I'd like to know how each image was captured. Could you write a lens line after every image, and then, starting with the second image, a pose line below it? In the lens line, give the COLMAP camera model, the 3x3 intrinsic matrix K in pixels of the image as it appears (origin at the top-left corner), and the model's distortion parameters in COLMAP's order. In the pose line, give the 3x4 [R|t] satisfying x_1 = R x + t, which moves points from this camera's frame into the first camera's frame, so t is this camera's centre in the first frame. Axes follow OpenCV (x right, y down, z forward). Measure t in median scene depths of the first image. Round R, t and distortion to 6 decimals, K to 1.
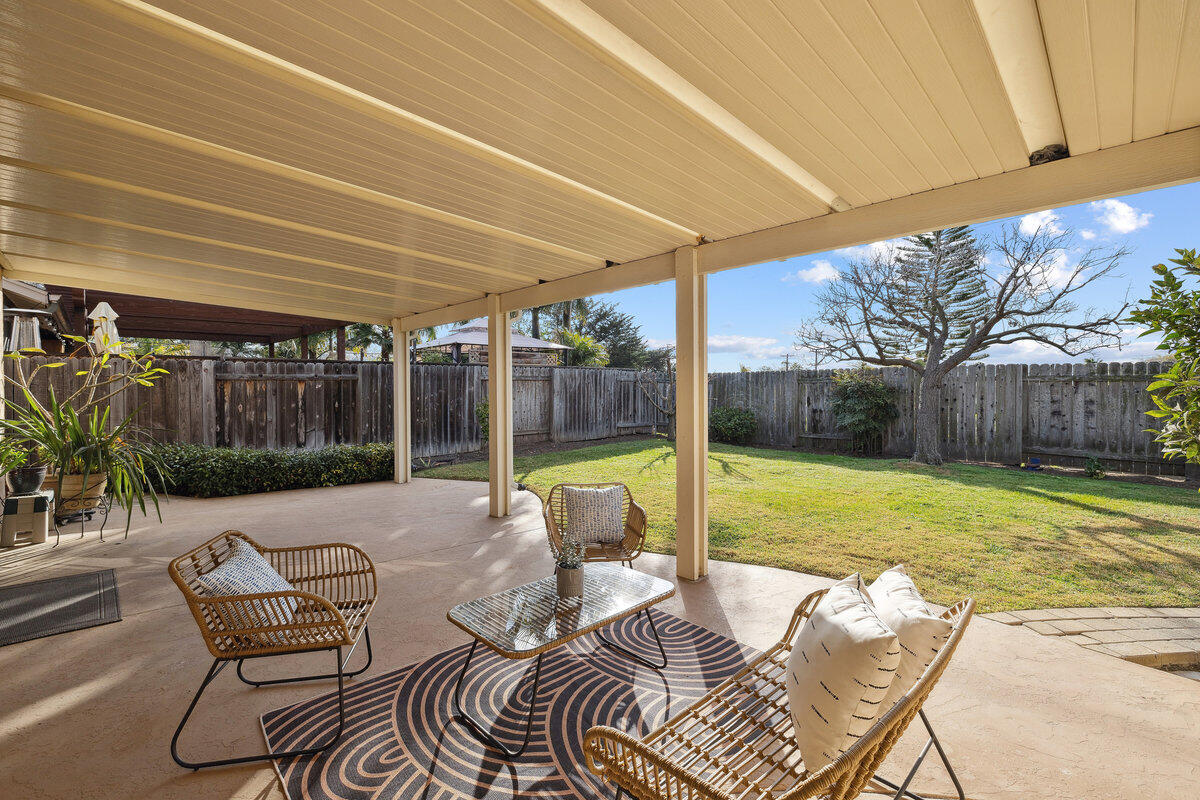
lens RADIAL K [[510.5, 0, 600.1], [0, 510.5, 395.2], [0, 0, 1]] dist [0.008493, 0.000854]
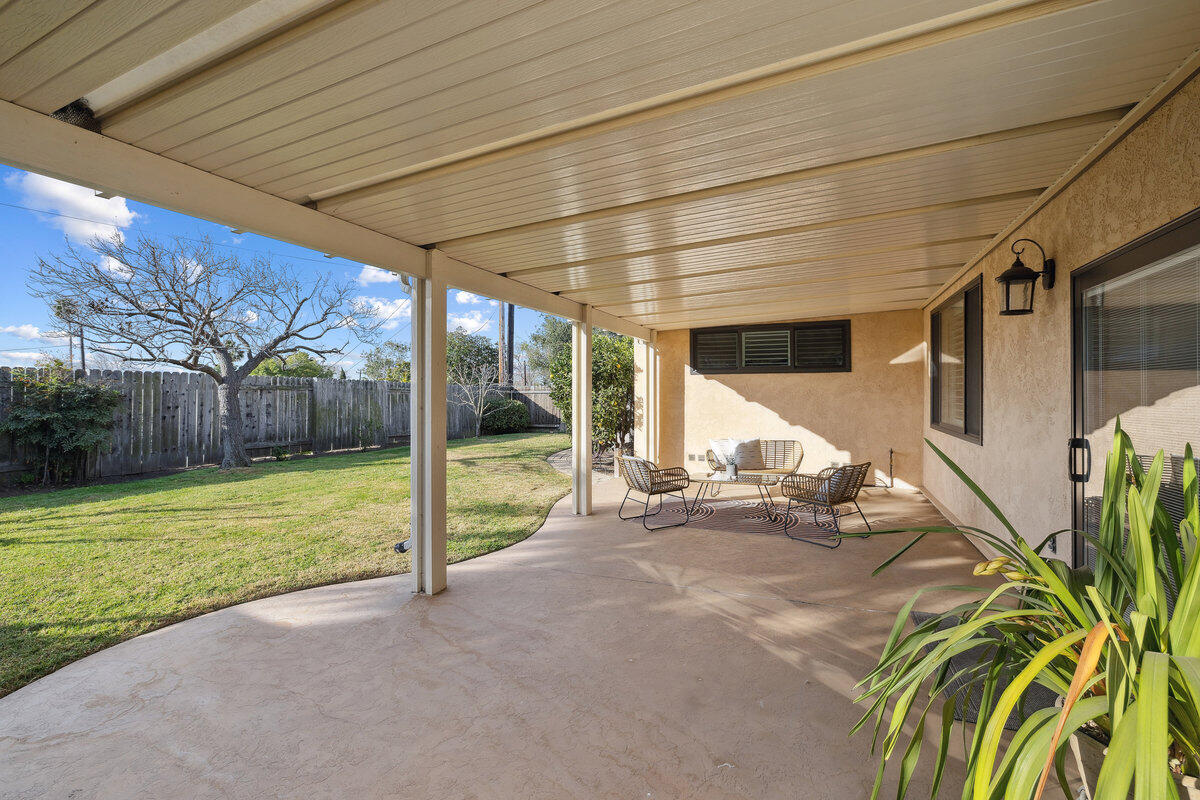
lens RADIAL K [[510.5, 0, 600.5], [0, 510.5, 394.0], [0, 0, 1]] dist [0.008493, 0.000854]
pose [[-0.340619, -0.001221, 0.940201, -0.550234], [0.012991, 0.999898, 0.006006, -0.012158], [-0.940112, 0.014260, -0.340568, 0.626691]]
